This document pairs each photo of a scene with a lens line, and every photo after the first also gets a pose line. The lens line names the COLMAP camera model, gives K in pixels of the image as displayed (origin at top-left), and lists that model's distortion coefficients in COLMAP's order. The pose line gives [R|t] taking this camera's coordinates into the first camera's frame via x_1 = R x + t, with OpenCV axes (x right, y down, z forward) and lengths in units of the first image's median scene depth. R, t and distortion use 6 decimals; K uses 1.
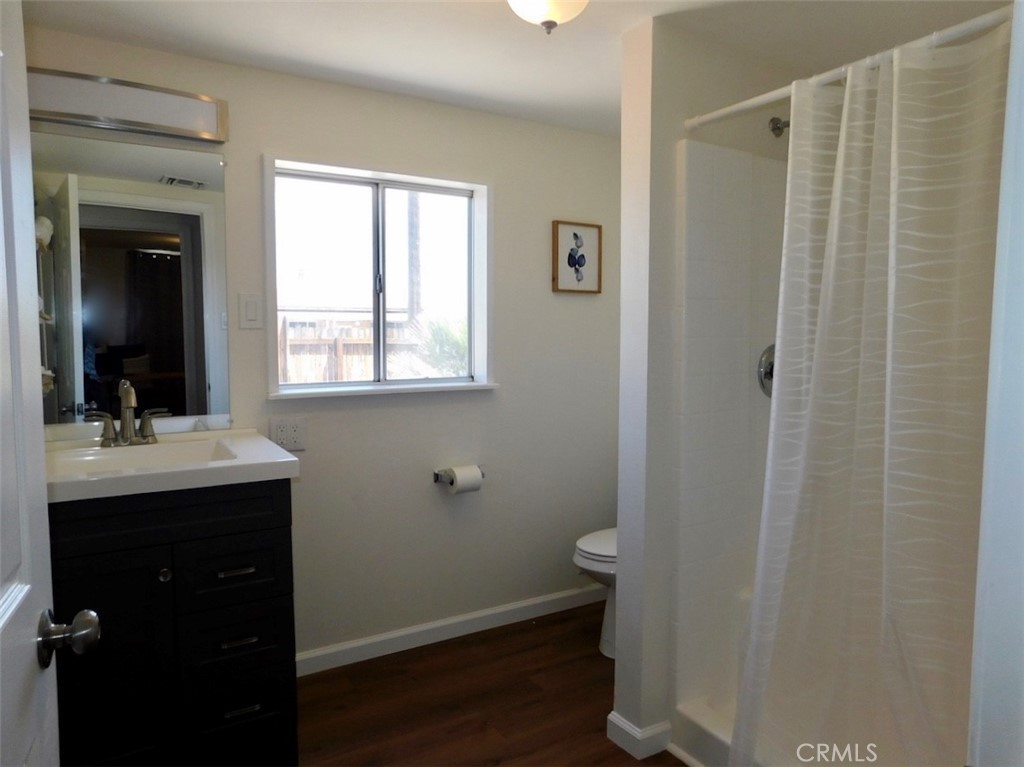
lens RADIAL K [[708.8, 0, 510.7], [0, 708.8, 384.4], [0, 0, 1]] dist [-0.042217, 0.038762]
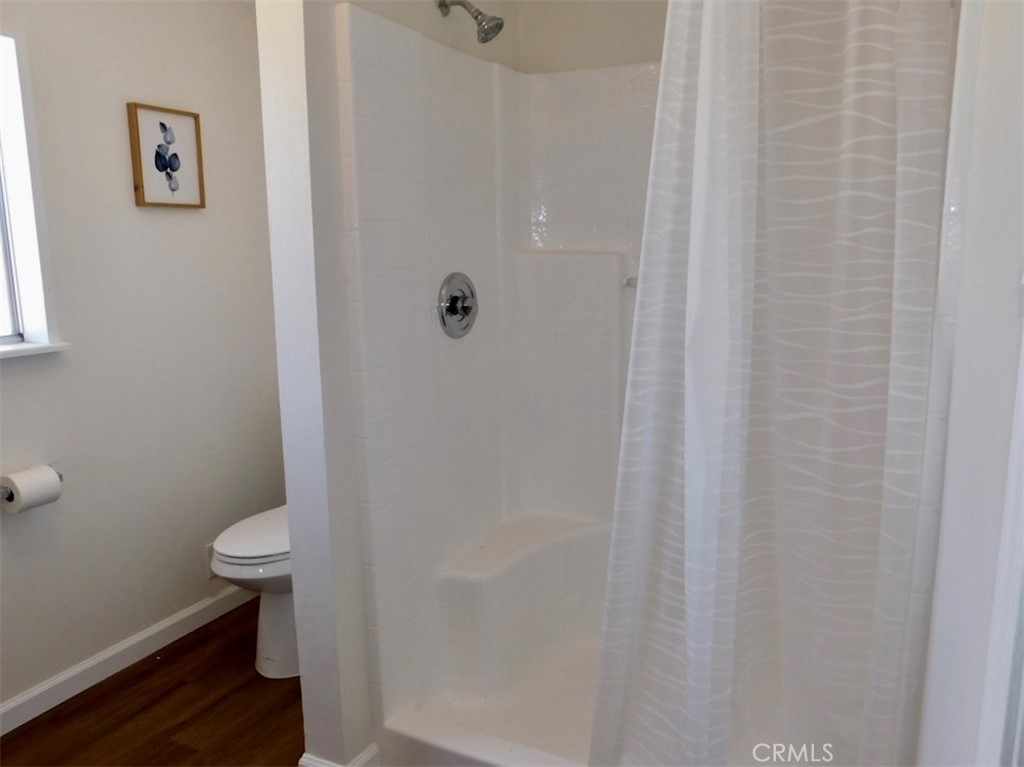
lens RADIAL K [[805.9, 0, 515.9], [0, 805.9, 380.9], [0, 0, 1]] dist [-0.019601, 0.005985]
pose [[0.847442, -0.108294, 0.519725, -0.055640], [0.058519, 0.992063, 0.111295, -0.024484], [-0.527653, -0.063903, 0.847053, 0.108375]]
